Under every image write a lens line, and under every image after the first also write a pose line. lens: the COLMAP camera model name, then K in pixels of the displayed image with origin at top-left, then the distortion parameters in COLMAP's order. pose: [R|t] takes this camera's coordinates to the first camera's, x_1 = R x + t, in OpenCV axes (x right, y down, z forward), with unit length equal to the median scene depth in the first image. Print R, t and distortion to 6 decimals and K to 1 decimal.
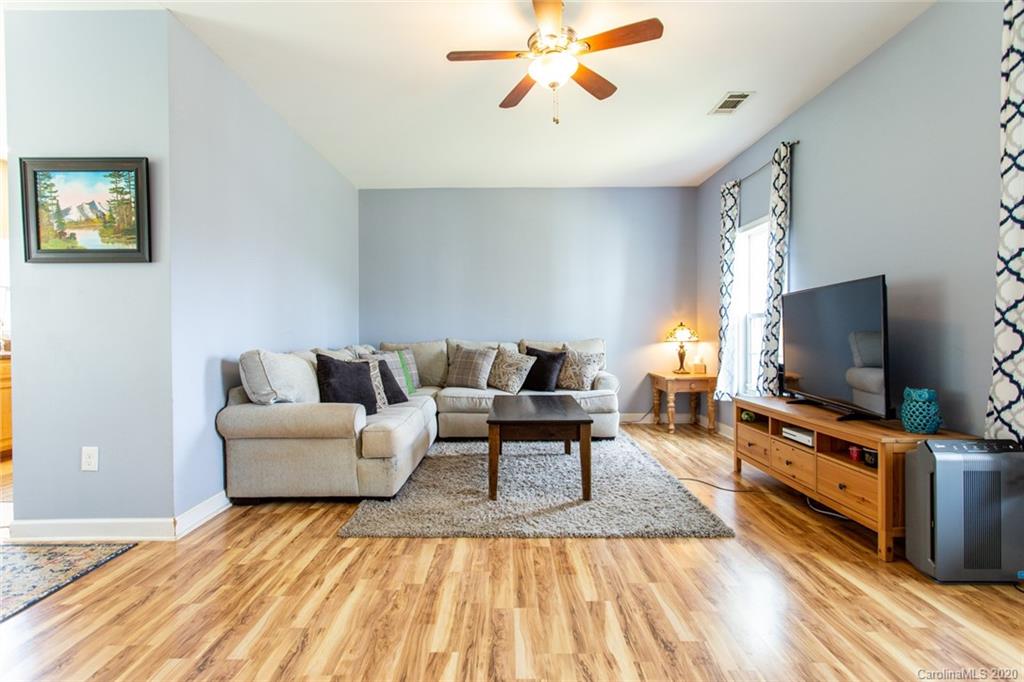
lens RADIAL K [[481.0, 0, 504.8], [0, 481.0, 336.9], [0, 0, 1]] dist [0.001654, 0.002025]
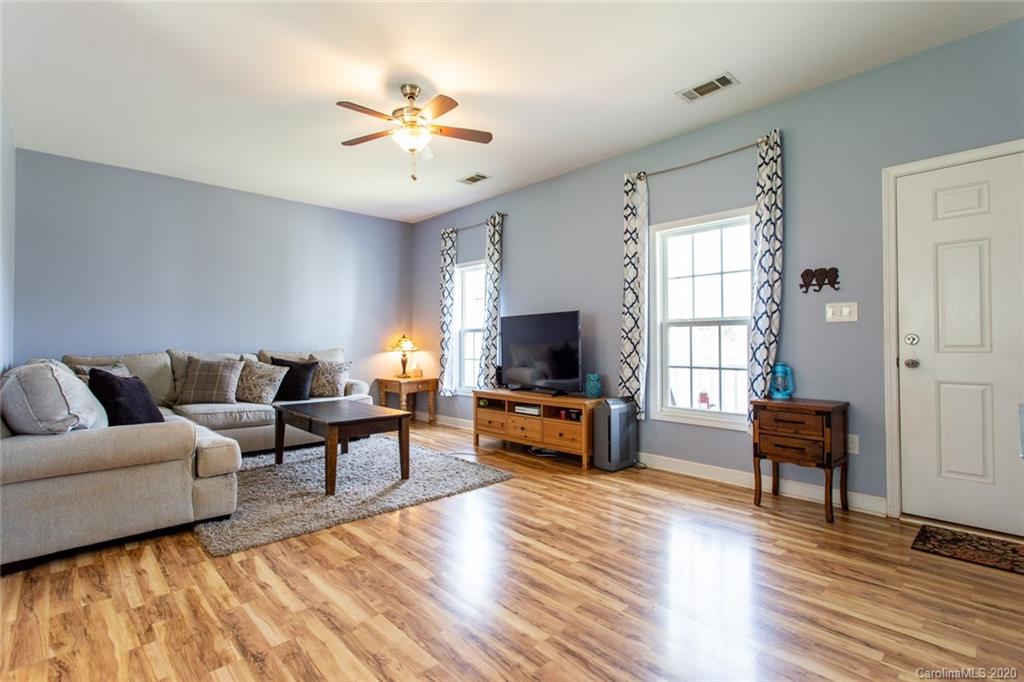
lens RADIAL K [[481.0, 0, 504.2], [0, 481.0, 337.0], [0, 0, 1]] dist [0.001654, 0.002025]
pose [[0.726886, 0.010691, 0.686674, -0.593013], [0.004786, 0.999776, -0.020633, 0.002852], [-0.686741, 0.018284, 0.726672, -0.090987]]
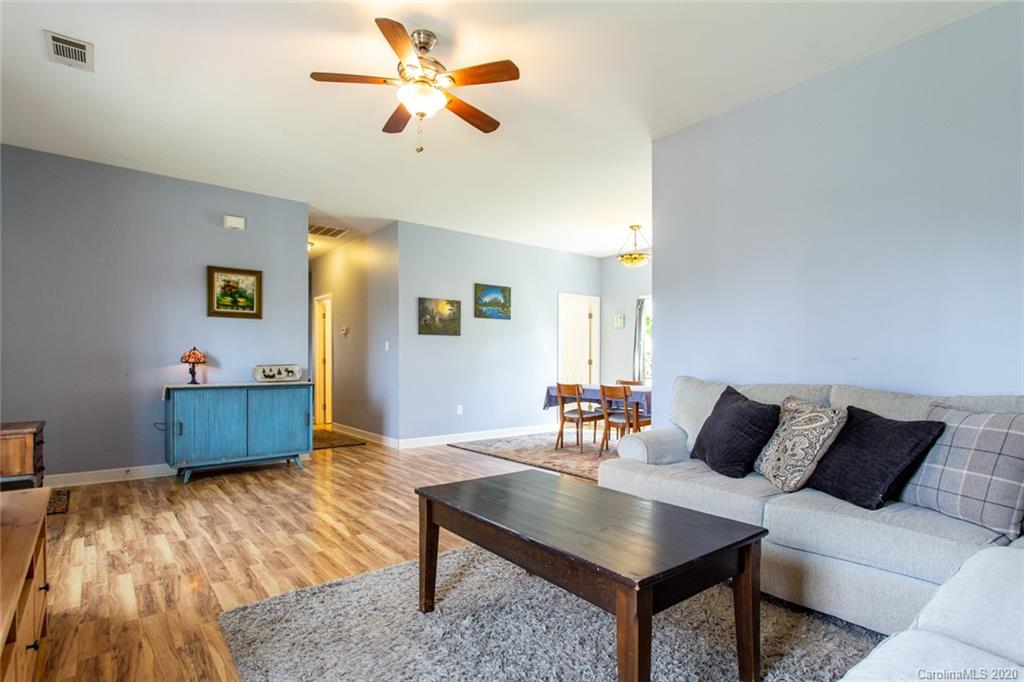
lens RADIAL K [[517.3, 0, 513.5], [0, 517.3, 364.9], [0, 0, 1]] dist [0.004765, 0.001568]
pose [[-0.773982, 0.008934, -0.633144, 0.639209], [-0.004346, 0.999802, 0.019422, -0.023941], [0.633192, 0.017784, -0.773790, 1.954706]]
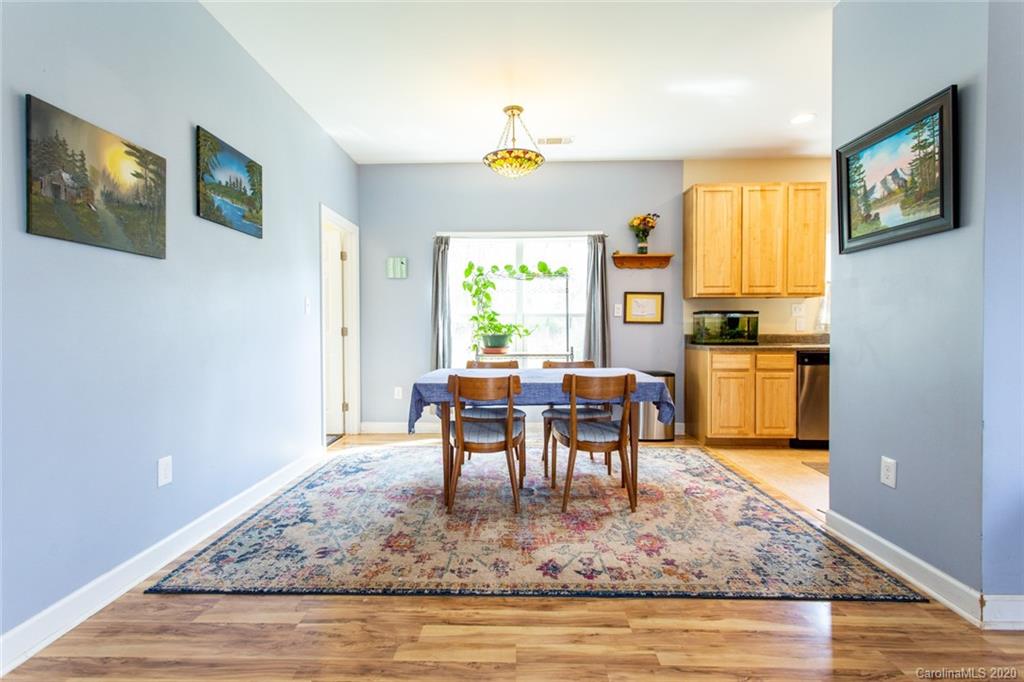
lens RADIAL K [[481.0, 0, 503.2], [0, 481.0, 336.5], [0, 0, 1]] dist [0.001654, 0.002025]
pose [[-0.024341, 0.020188, -0.999500, 0.012257], [-0.005755, 0.999777, 0.020334, -0.002168], [0.999687, 0.006247, -0.024219, 0.332431]]
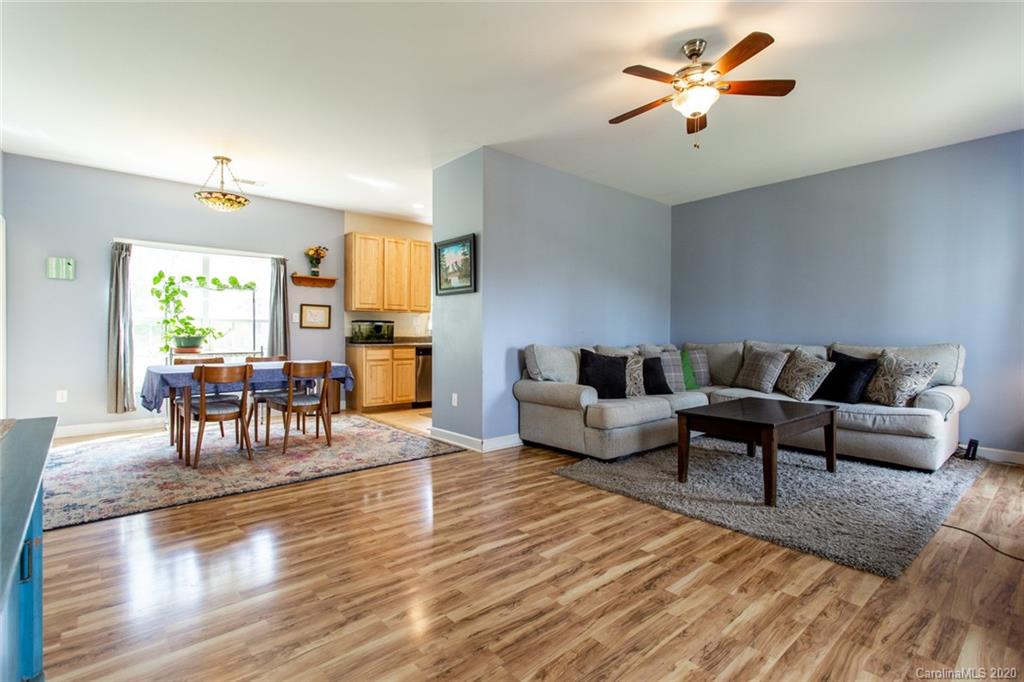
lens RADIAL K [[481.0, 0, 504.3], [0, 481.0, 336.6], [0, 0, 1]] dist [0.001654, 0.002025]
pose [[0.654507, 0.014034, -0.755926, 0.661358], [-0.014958, 0.999872, 0.005612, -0.004168], [0.755908, 0.007634, 0.654633, -0.068482]]
